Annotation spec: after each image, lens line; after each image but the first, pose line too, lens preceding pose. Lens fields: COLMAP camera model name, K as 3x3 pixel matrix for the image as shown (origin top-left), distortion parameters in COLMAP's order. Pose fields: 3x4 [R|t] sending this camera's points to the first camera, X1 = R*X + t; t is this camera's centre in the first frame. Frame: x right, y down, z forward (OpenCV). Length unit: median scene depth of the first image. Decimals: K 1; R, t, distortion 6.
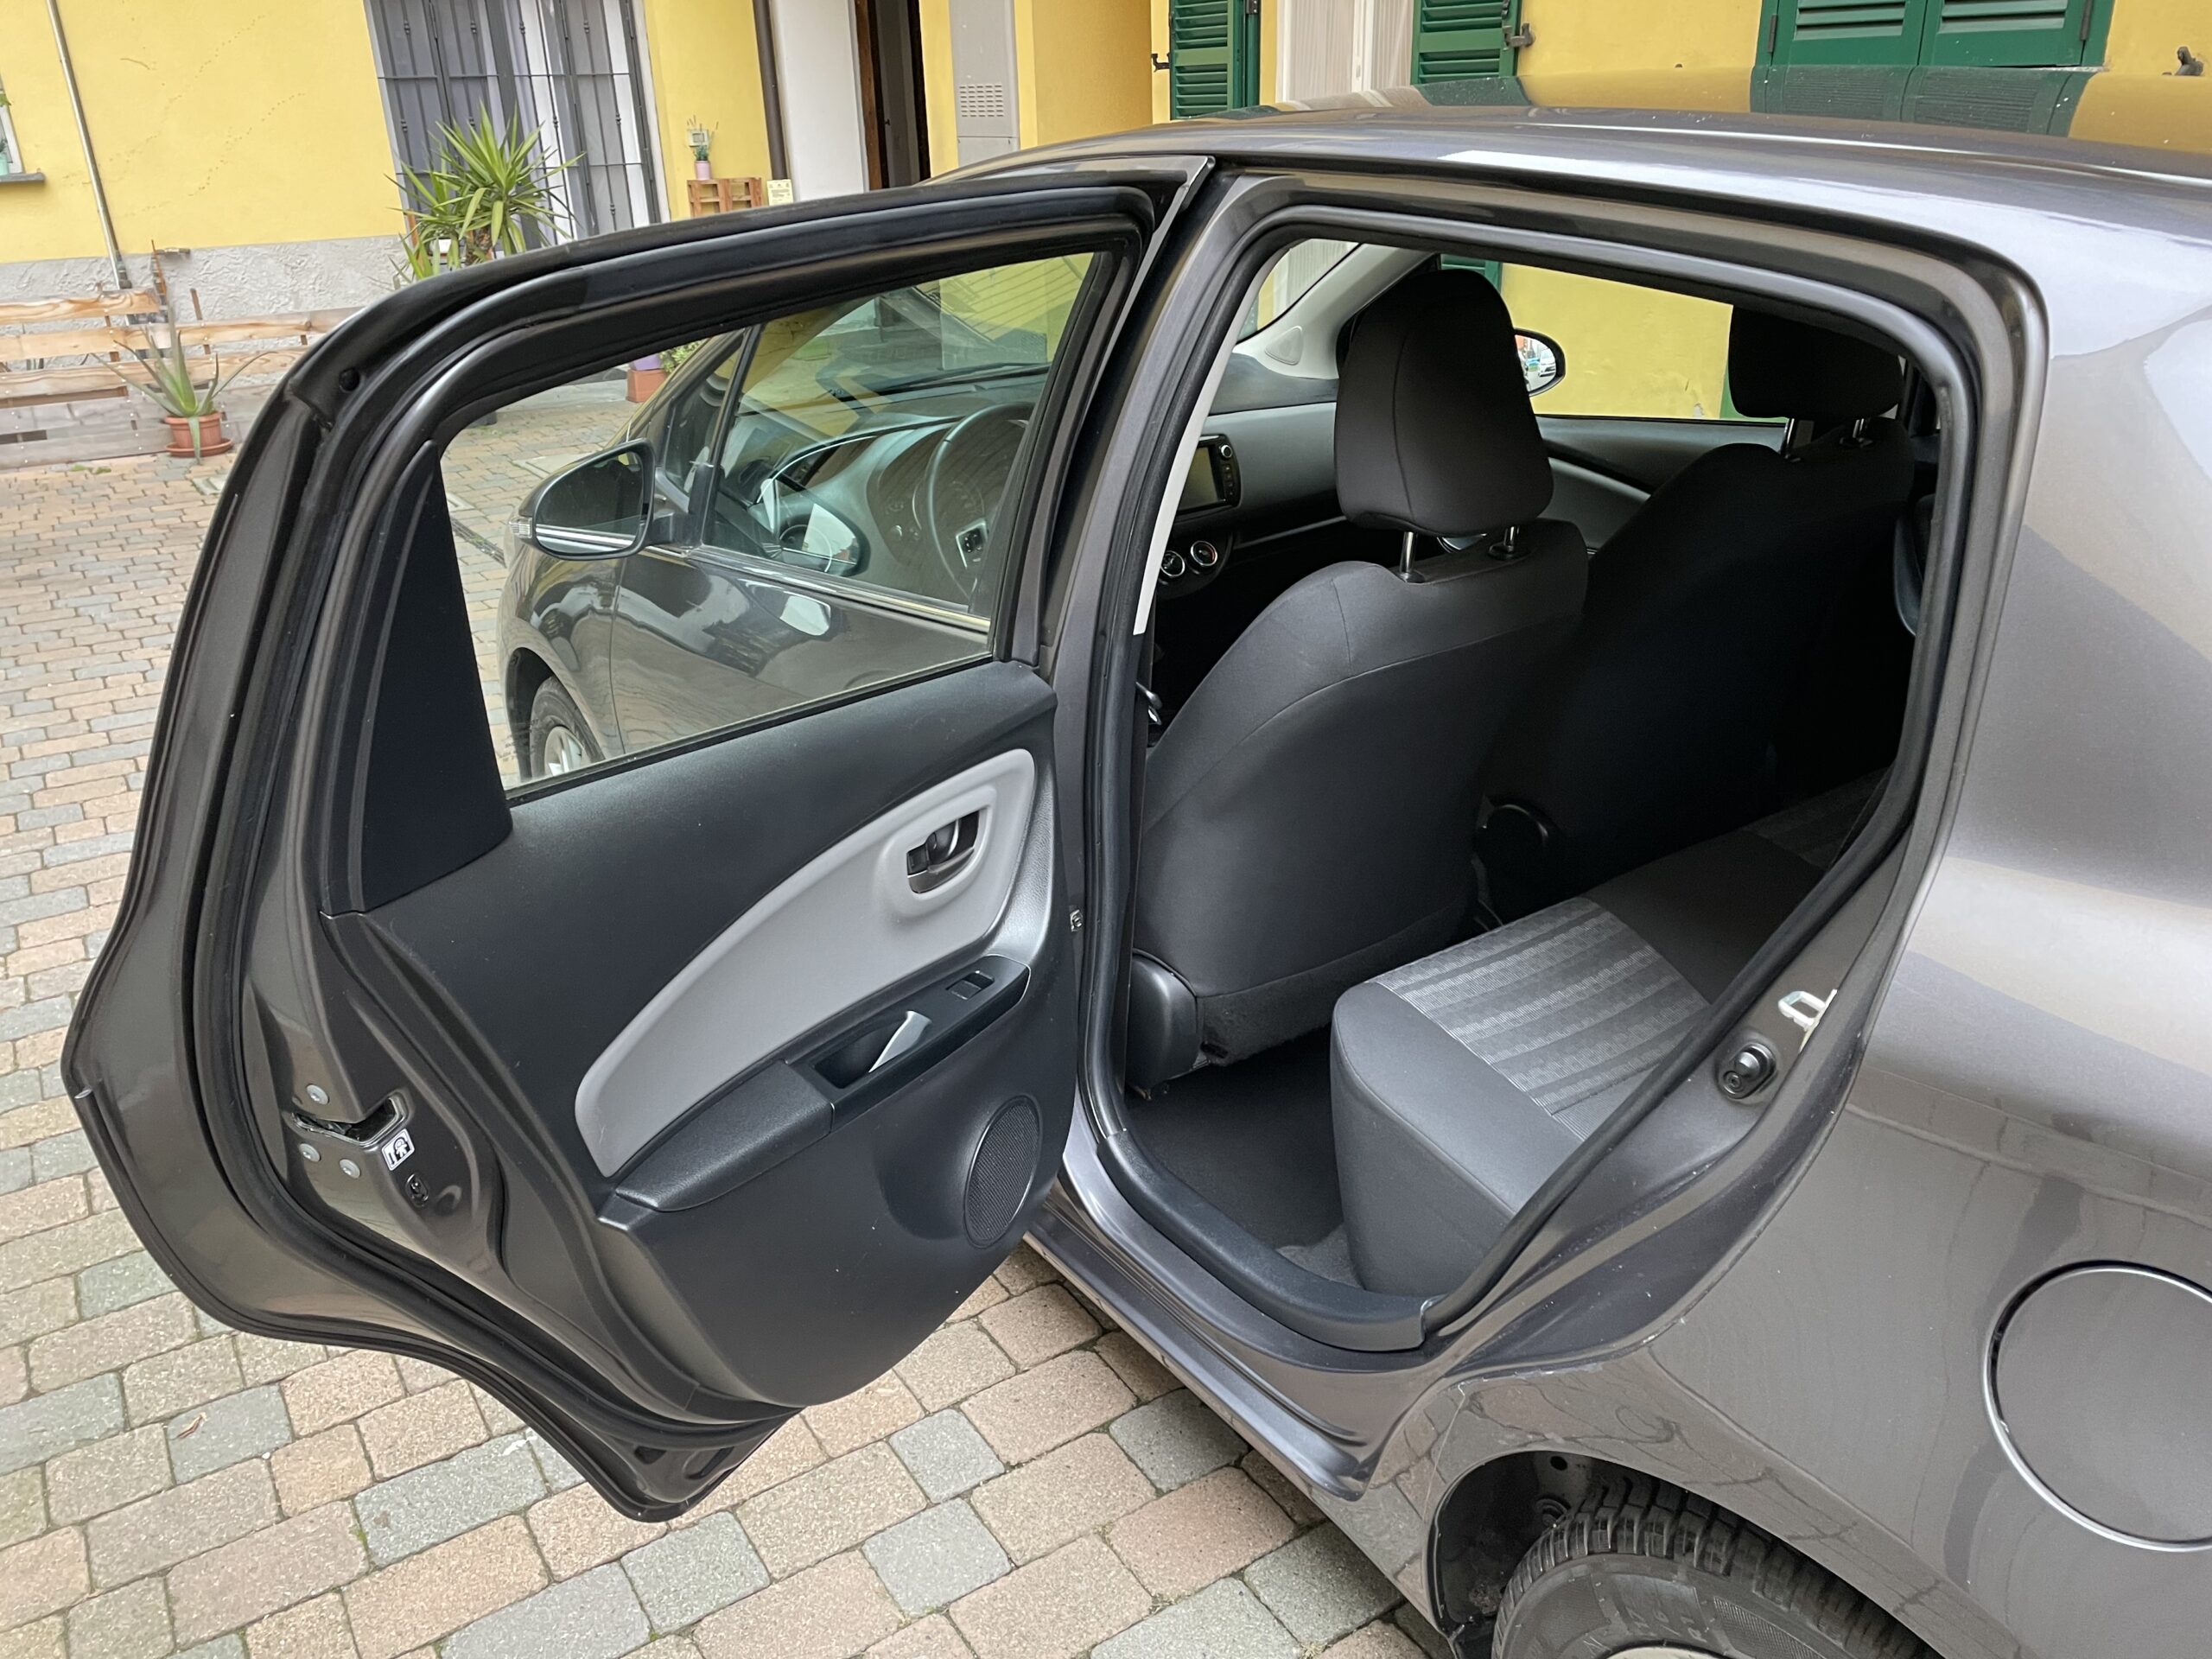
lens RADIAL K [[1664.4, 0, 1075.7], [0, 1664.4, 828.8], [0, 0, 1]] dist [0.096842, -0.113262]
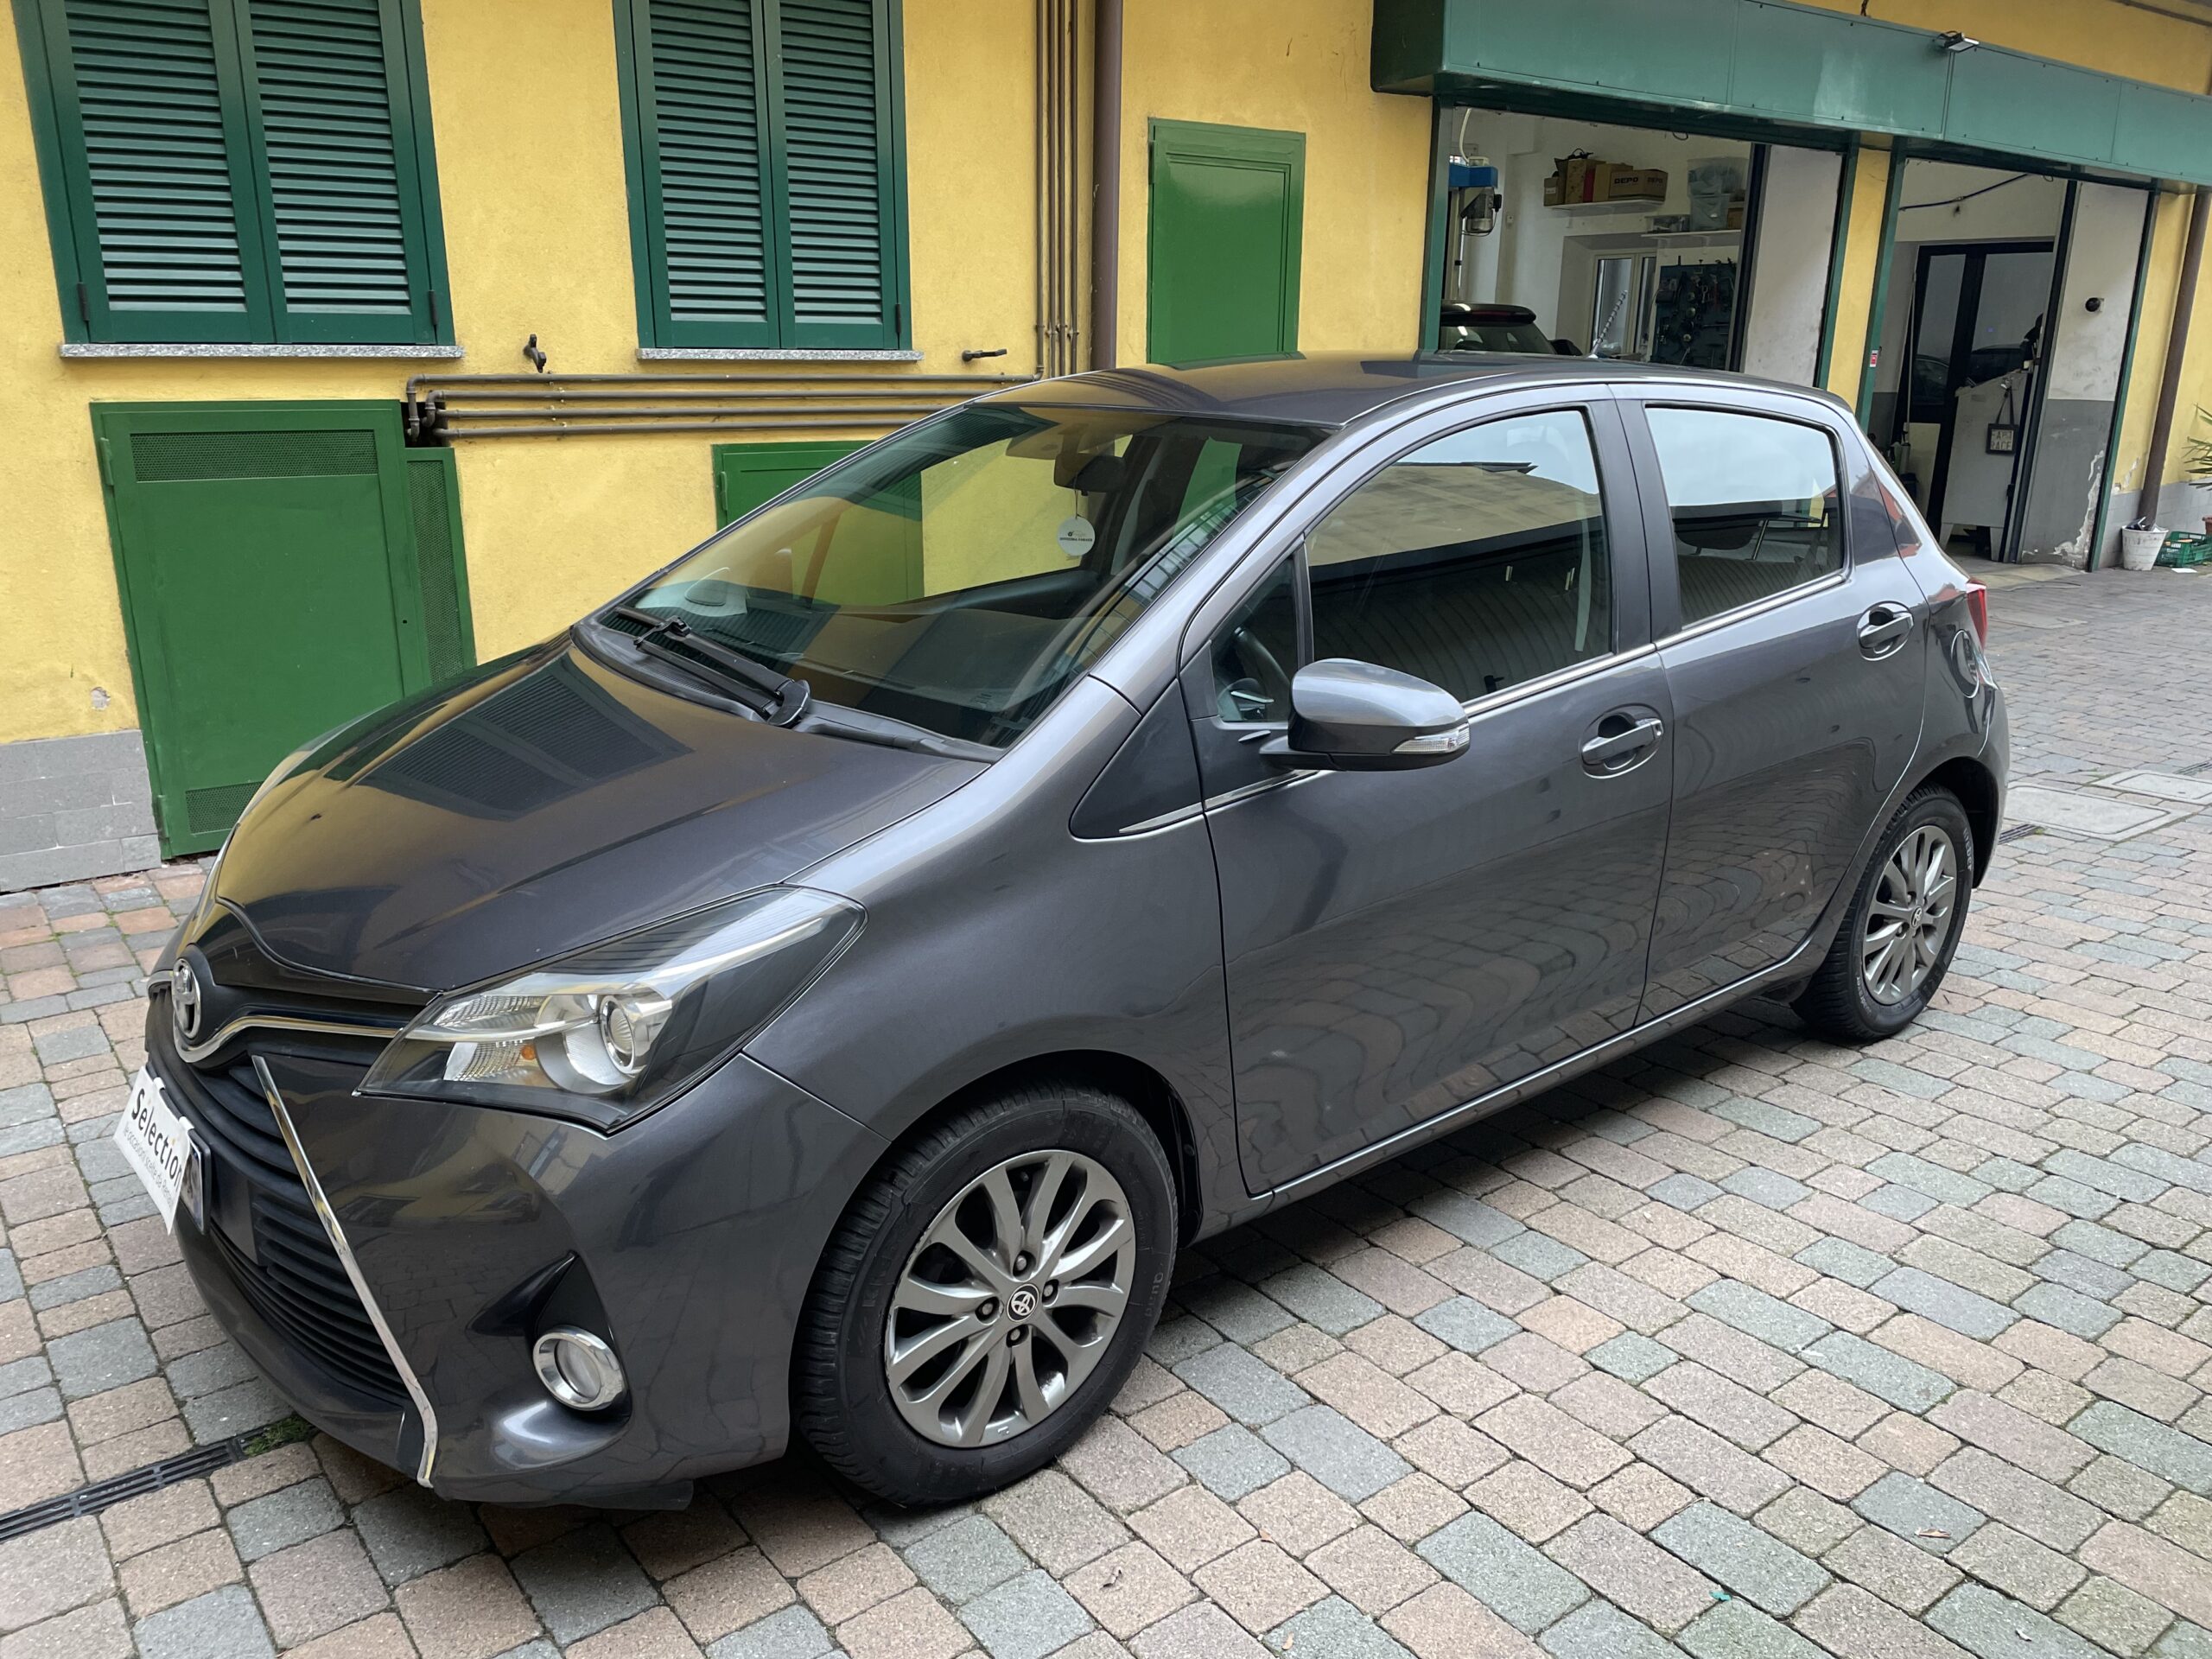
lens RADIAL K [[1670.6, 0, 1111.4], [0, 1670.6, 832.4], [0, 0, 1]] dist [0.091035, -0.109317]
pose [[-0.093913, -0.247284, 0.964381, -0.457787], [0.393859, 0.880410, 0.264107, -0.168965], [-0.914361, 0.404633, 0.014713, 0.422157]]
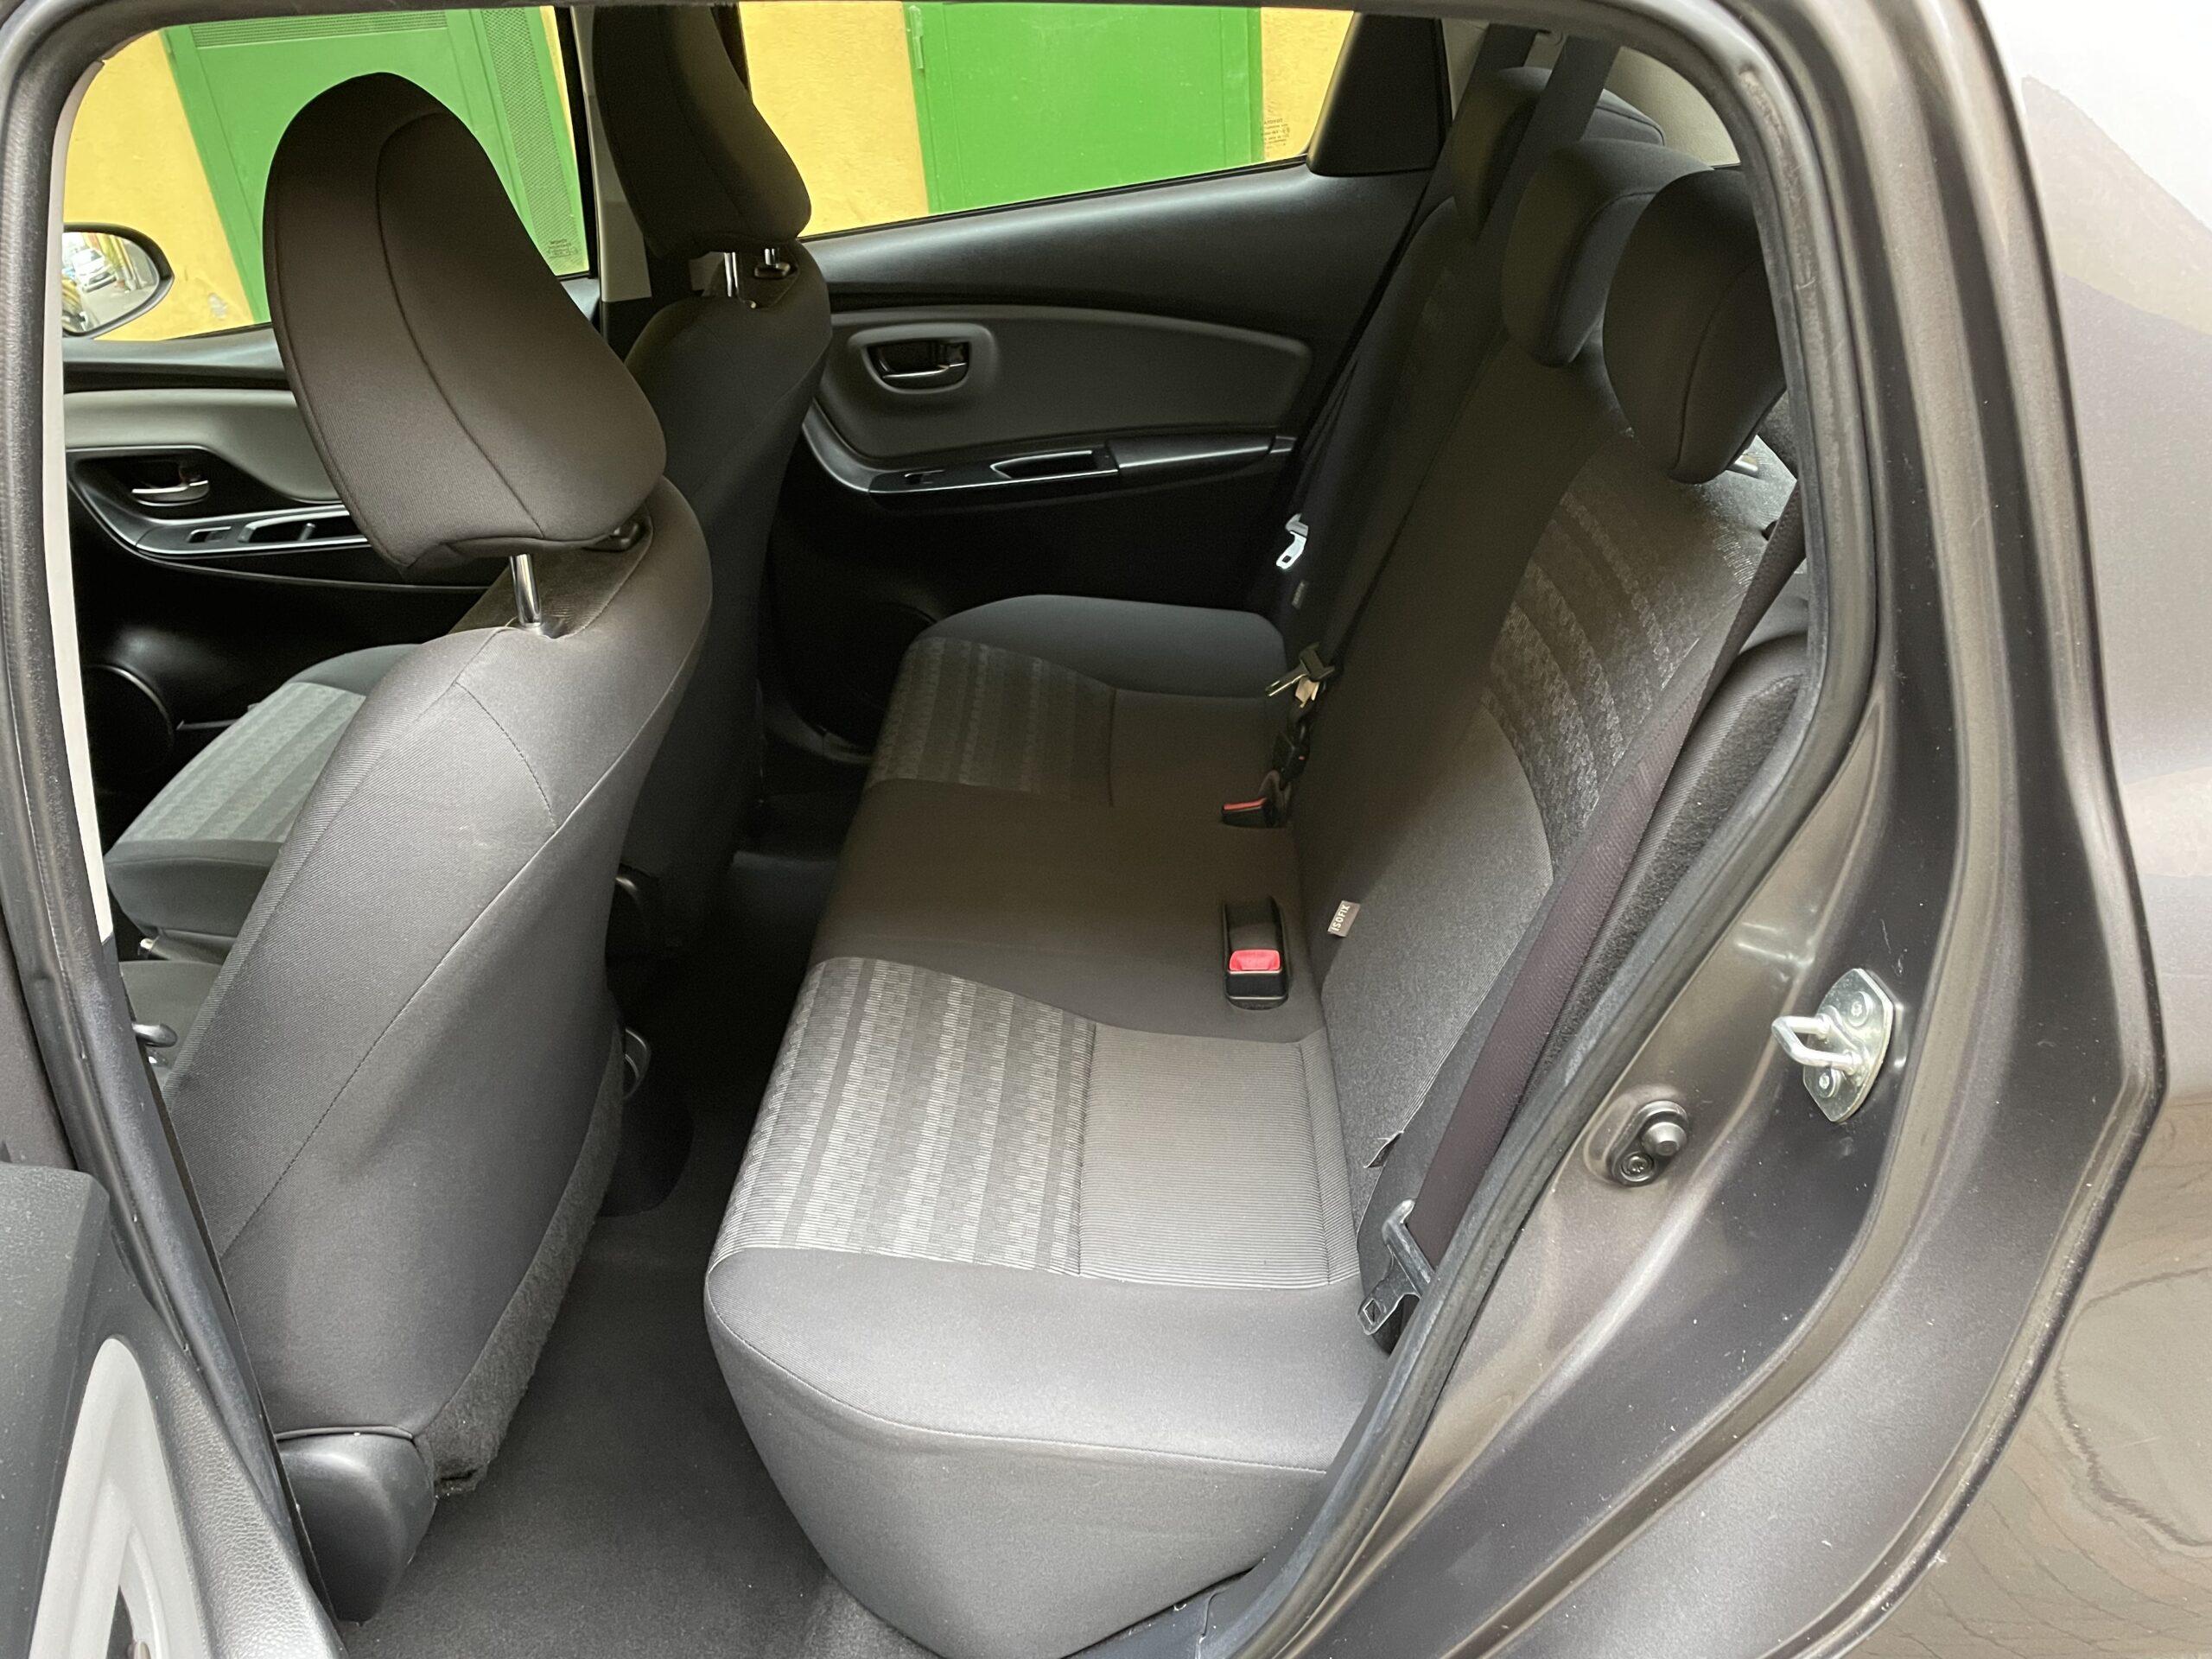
lens RADIAL K [[1670.6, 0, 1111.4], [0, 1670.6, 832.4], [0, 0, 1]] dist [0.091035, -0.109317]
pose [[0.600145, -0.423900, 0.678332, -0.027607], [0.372141, 0.898631, 0.232322, -0.040118], [-0.708052, 0.113009, 0.697059, 0.127697]]
